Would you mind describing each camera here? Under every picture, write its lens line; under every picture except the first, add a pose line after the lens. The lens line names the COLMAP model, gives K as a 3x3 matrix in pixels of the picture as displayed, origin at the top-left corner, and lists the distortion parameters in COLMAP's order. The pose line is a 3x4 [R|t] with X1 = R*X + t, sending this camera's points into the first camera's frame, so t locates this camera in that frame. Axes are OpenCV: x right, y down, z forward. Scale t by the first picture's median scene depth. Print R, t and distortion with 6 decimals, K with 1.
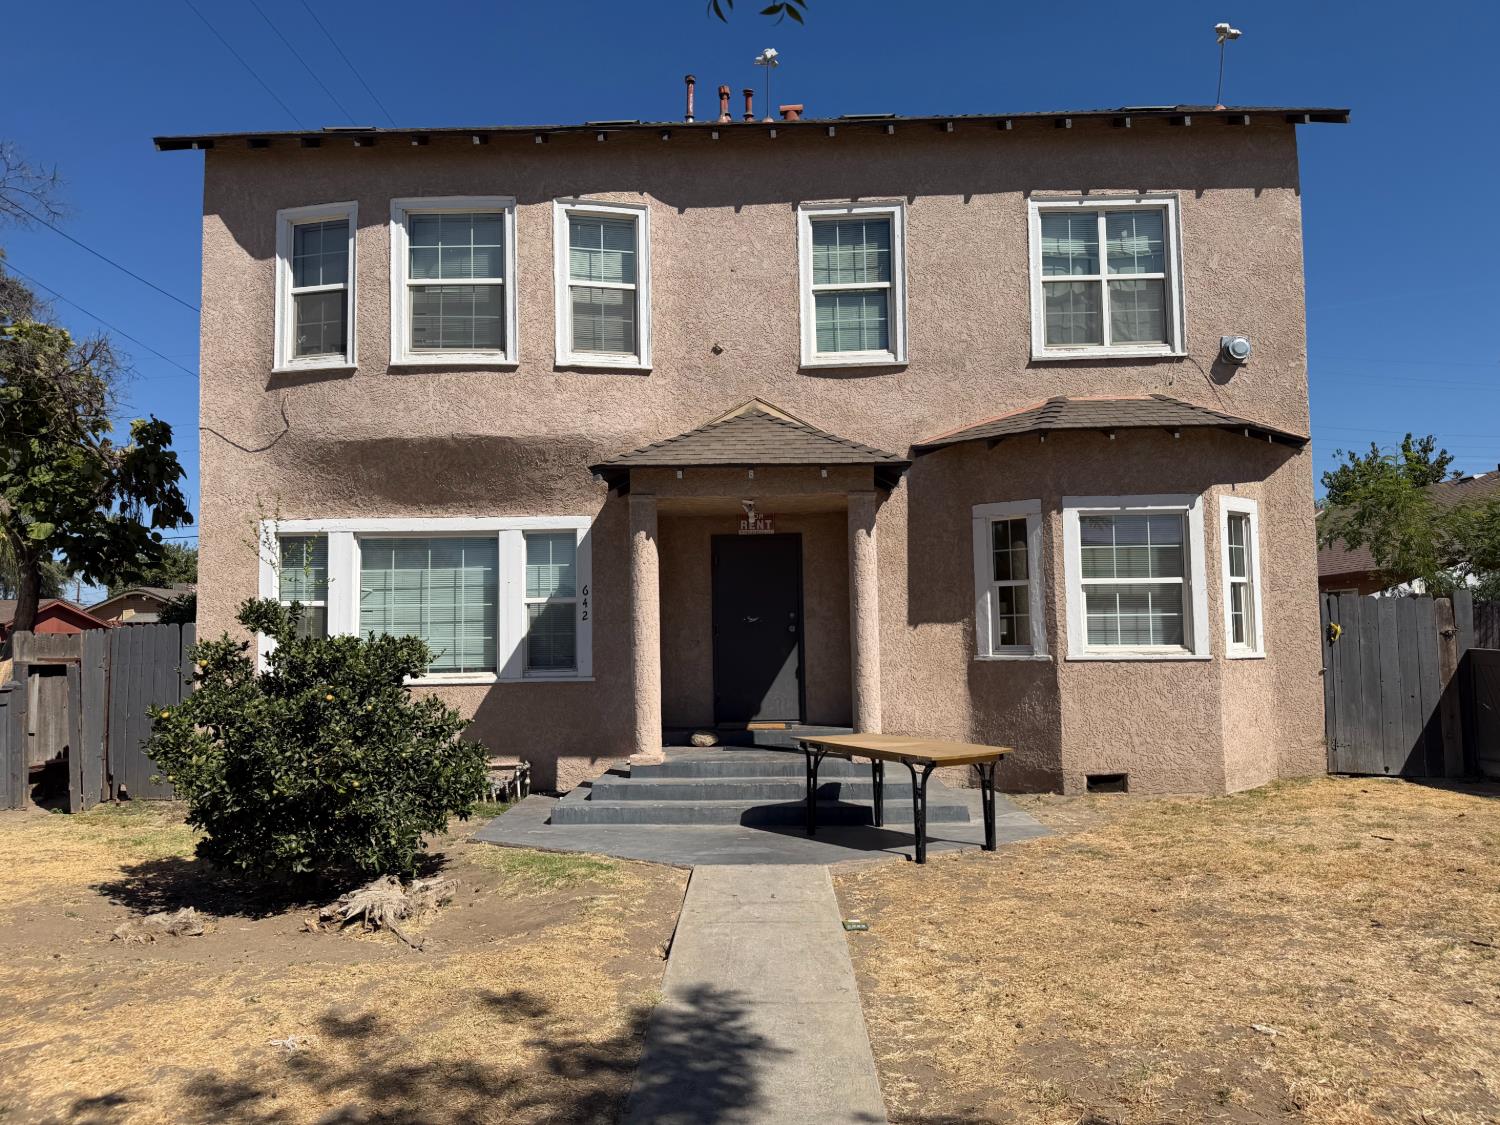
lens RADIAL K [[1062.2, 0, 750.0], [0, 1062.2, 562.5], [0, 0, 1]] dist [0.083476, -0.146995]
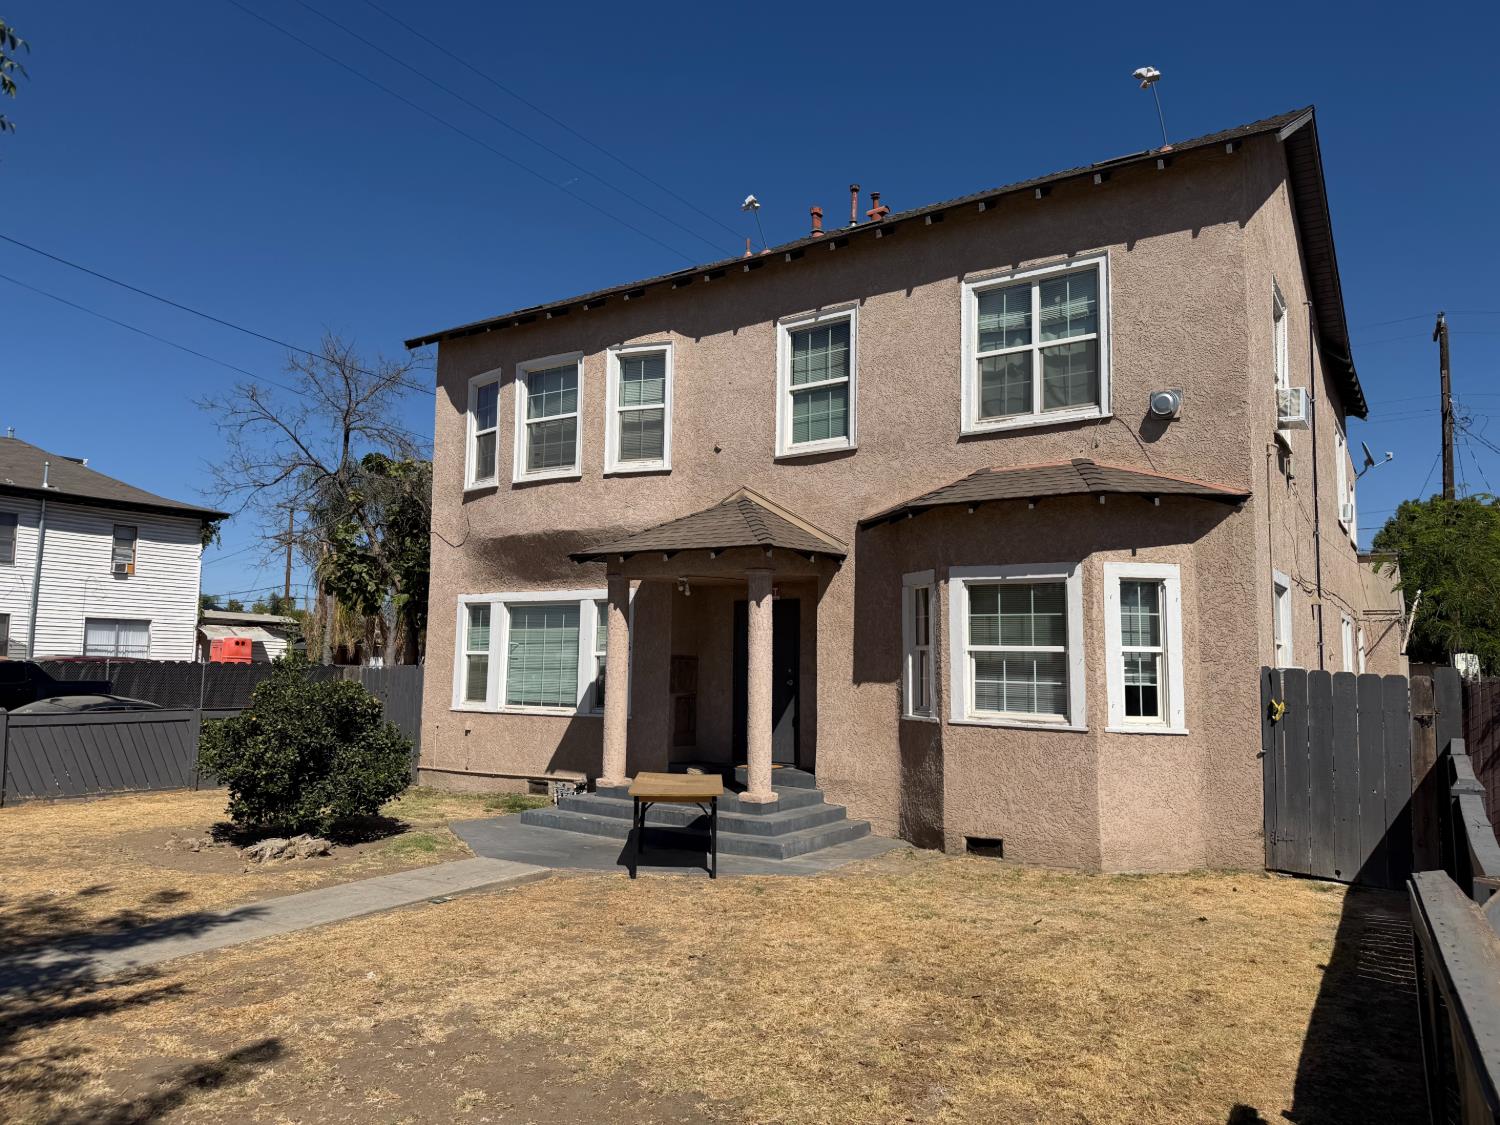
lens RADIAL K [[1066.2, 0, 741.3], [0, 1066.2, 555.2], [0, 0, 1]] dist [0.088484, -0.155164]
pose [[0.830431, -0.029068, -0.556363, 0.668392], [0.009284, 0.999221, -0.038349, -0.032792], [0.557045, 0.026681, 0.830054, 0.009553]]
